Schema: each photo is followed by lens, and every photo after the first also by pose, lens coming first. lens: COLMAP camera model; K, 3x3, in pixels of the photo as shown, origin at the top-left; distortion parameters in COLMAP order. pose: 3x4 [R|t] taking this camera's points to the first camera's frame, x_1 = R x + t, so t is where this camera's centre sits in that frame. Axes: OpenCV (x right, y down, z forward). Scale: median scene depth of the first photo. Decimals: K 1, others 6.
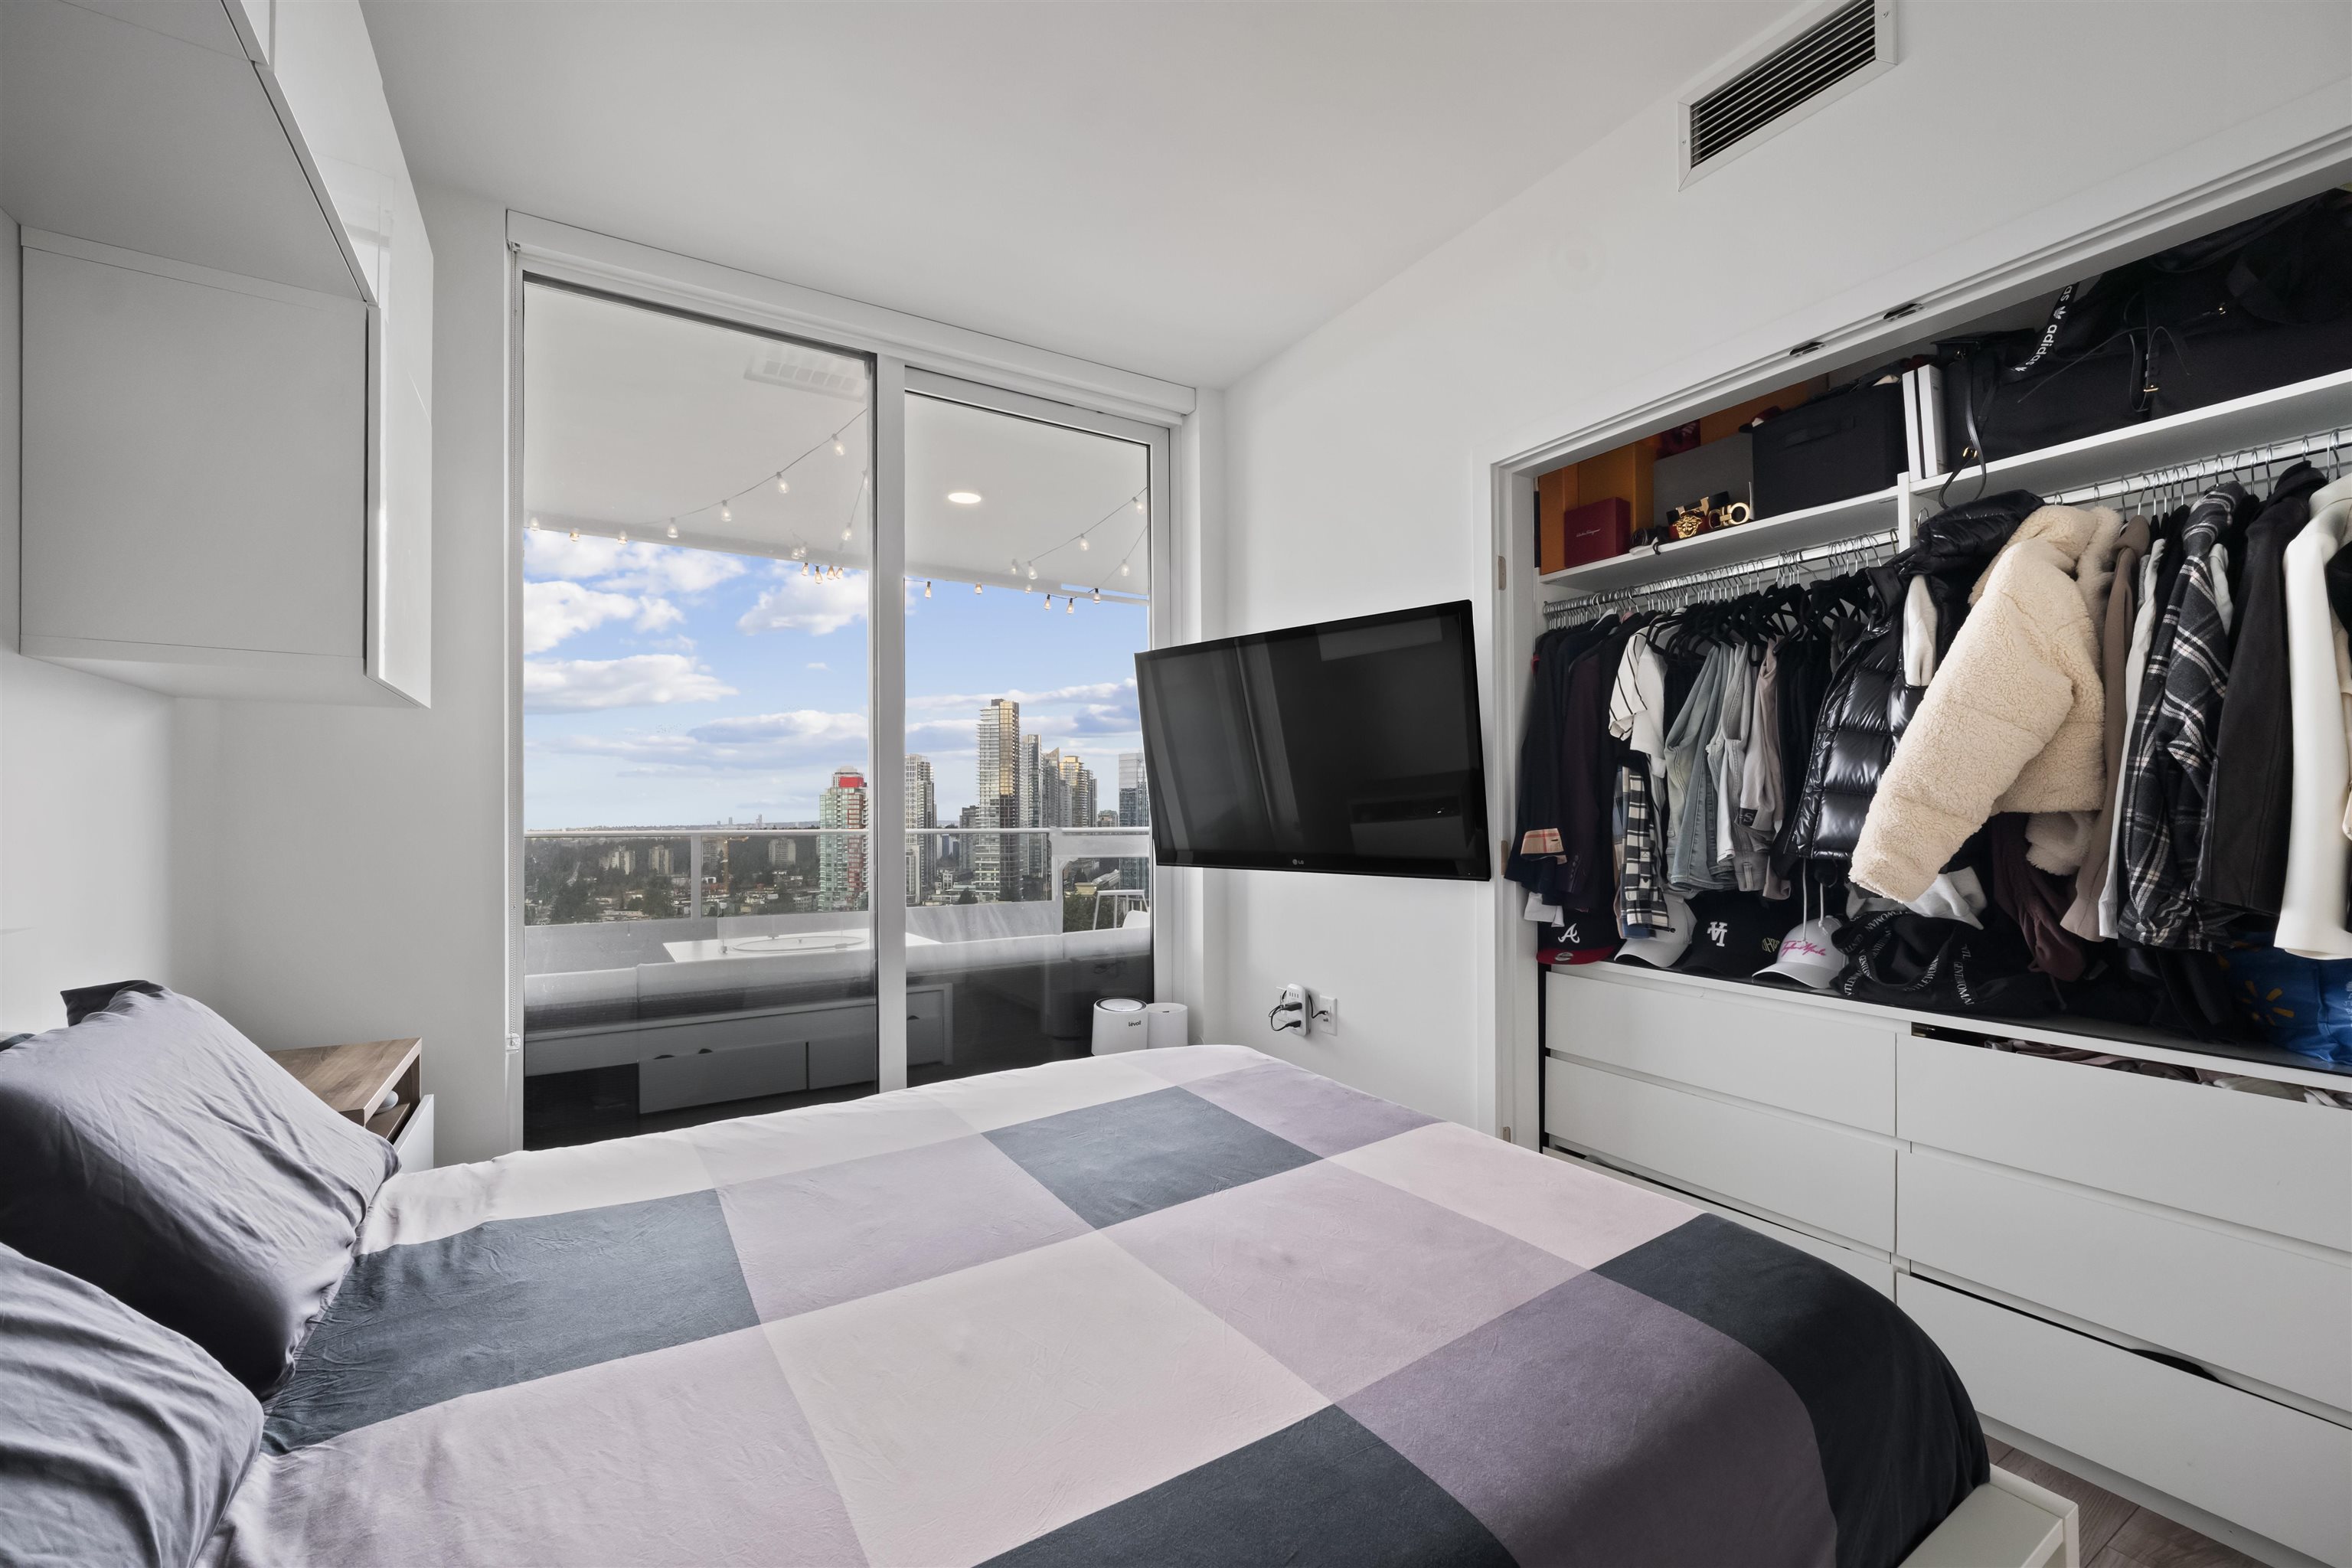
lens RADIAL K [[949.0, 0, 1123.7], [0, 949.0, 823.6], [0, 0, 1]] dist [-0.012915, 0.004292]
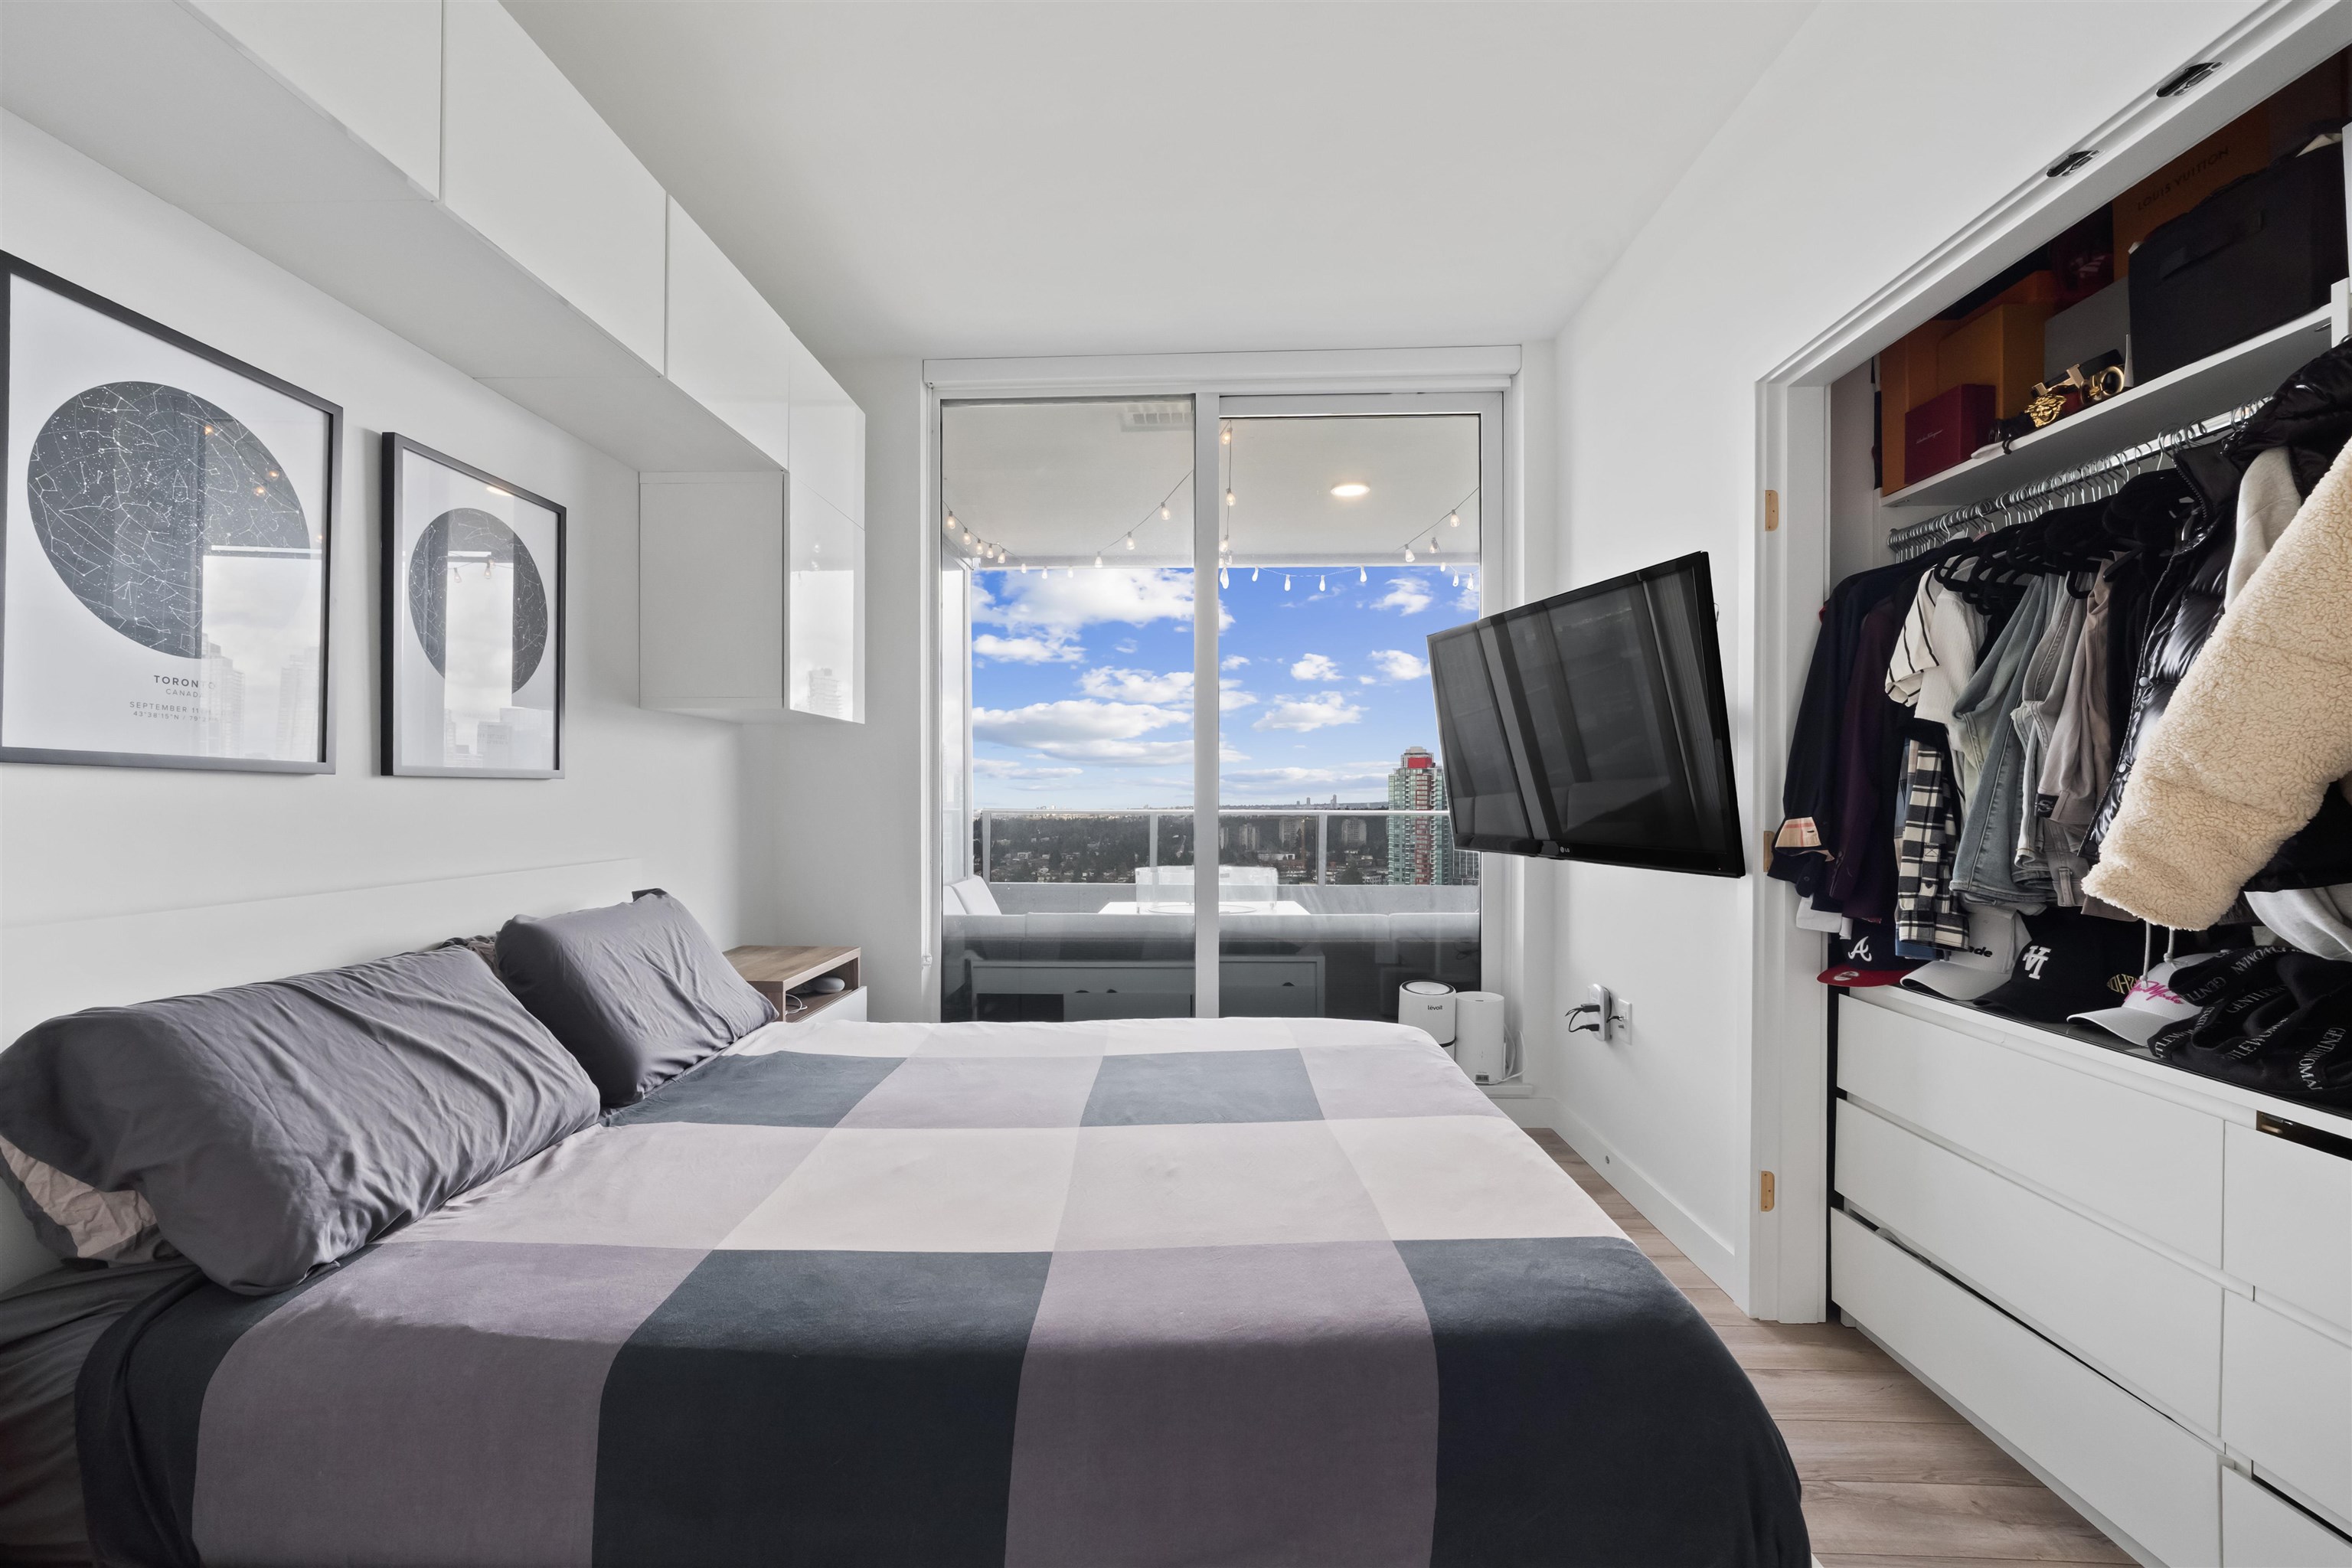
lens RADIAL K [[949.0, 0, 1125.9], [0, 949.0, 823.1], [0, 0, 1]] dist [-0.012915, 0.004292]
pose [[0.834566, 0.018830, -0.550585, 0.422208], [-0.008248, 0.999731, 0.021688, -0.003255], [0.550846, -0.013558, 0.834497, -0.011359]]
